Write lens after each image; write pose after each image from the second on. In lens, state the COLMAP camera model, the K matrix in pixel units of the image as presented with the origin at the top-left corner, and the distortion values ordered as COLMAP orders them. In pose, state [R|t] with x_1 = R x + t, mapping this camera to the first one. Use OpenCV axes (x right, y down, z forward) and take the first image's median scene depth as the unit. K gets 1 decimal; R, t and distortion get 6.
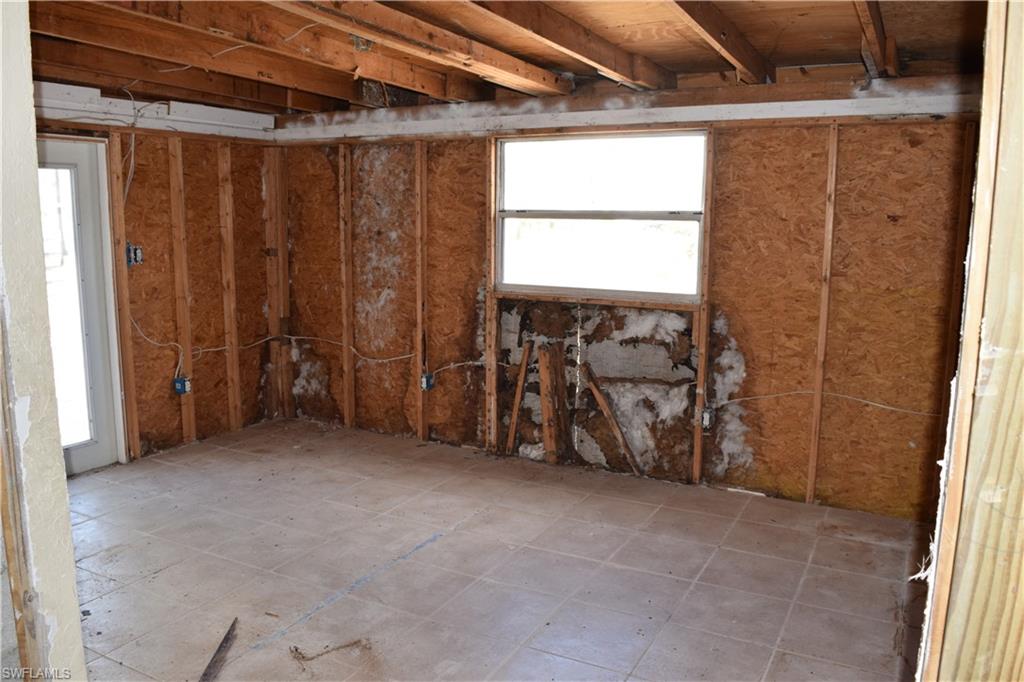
lens RADIAL K [[803.6, 0, 507.2], [0, 803.6, 343.3], [0, 0, 1]] dist [-0.090296, 0.017133]
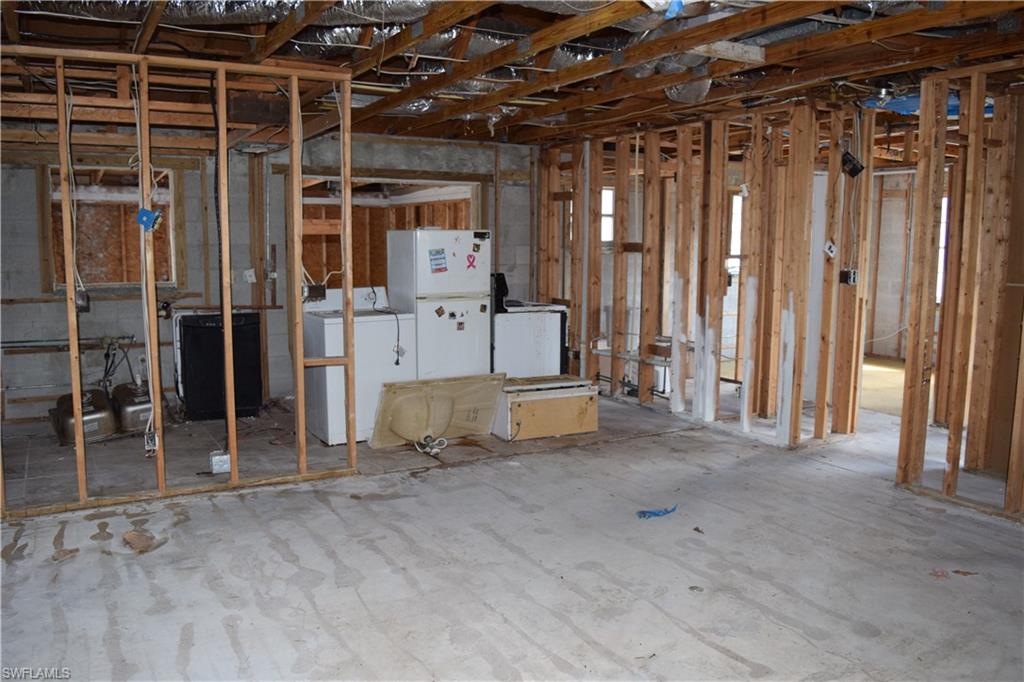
lens RADIAL K [[803.6, 0, 506.5], [0, 803.6, 338.9], [0, 0, 1]] dist [-0.090296, 0.017133]
pose [[0.527115, -0.108448, 0.842845, -1.318834], [0.136195, 0.989784, 0.042178, 0.112378], [-0.838809, 0.092559, 0.536500, -0.774846]]
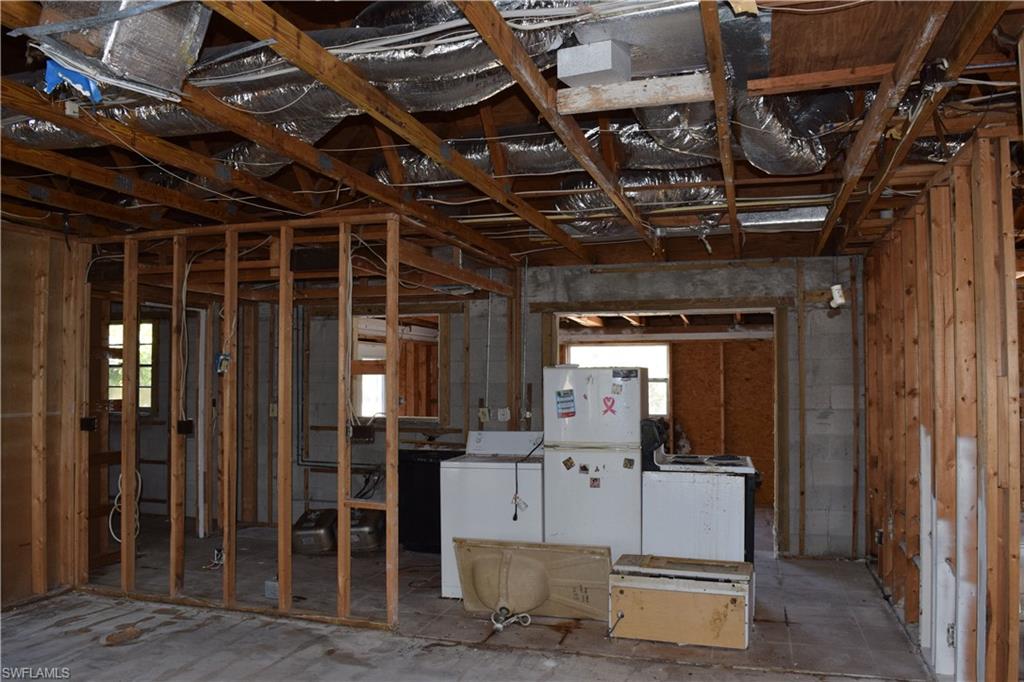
lens RADIAL K [[803.6, 0, 509.7], [0, 803.6, 343.9], [0, 0, 1]] dist [-0.090296, 0.017133]
pose [[0.978661, -0.000241, 0.205482, -0.621208], [0.041474, 0.979650, -0.196380, 0.158457], [-0.201253, 0.200711, 0.958755, -1.051338]]
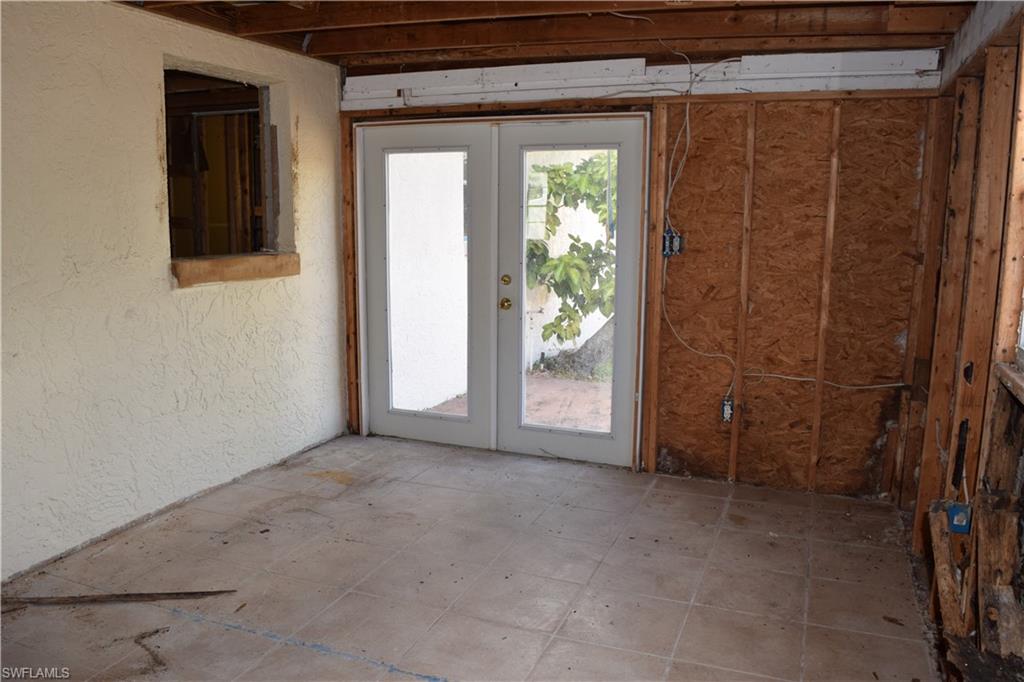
lens RADIAL K [[803.6, 0, 508.4], [0, 803.6, 343.6], [0, 0, 1]] dist [-0.090296, 0.017133]
pose [[0.115706, 0.149838, -0.981917, 0.403806], [-0.167390, 0.977360, 0.129417, -0.091697], [0.979078, 0.149388, 0.138168, 0.746298]]
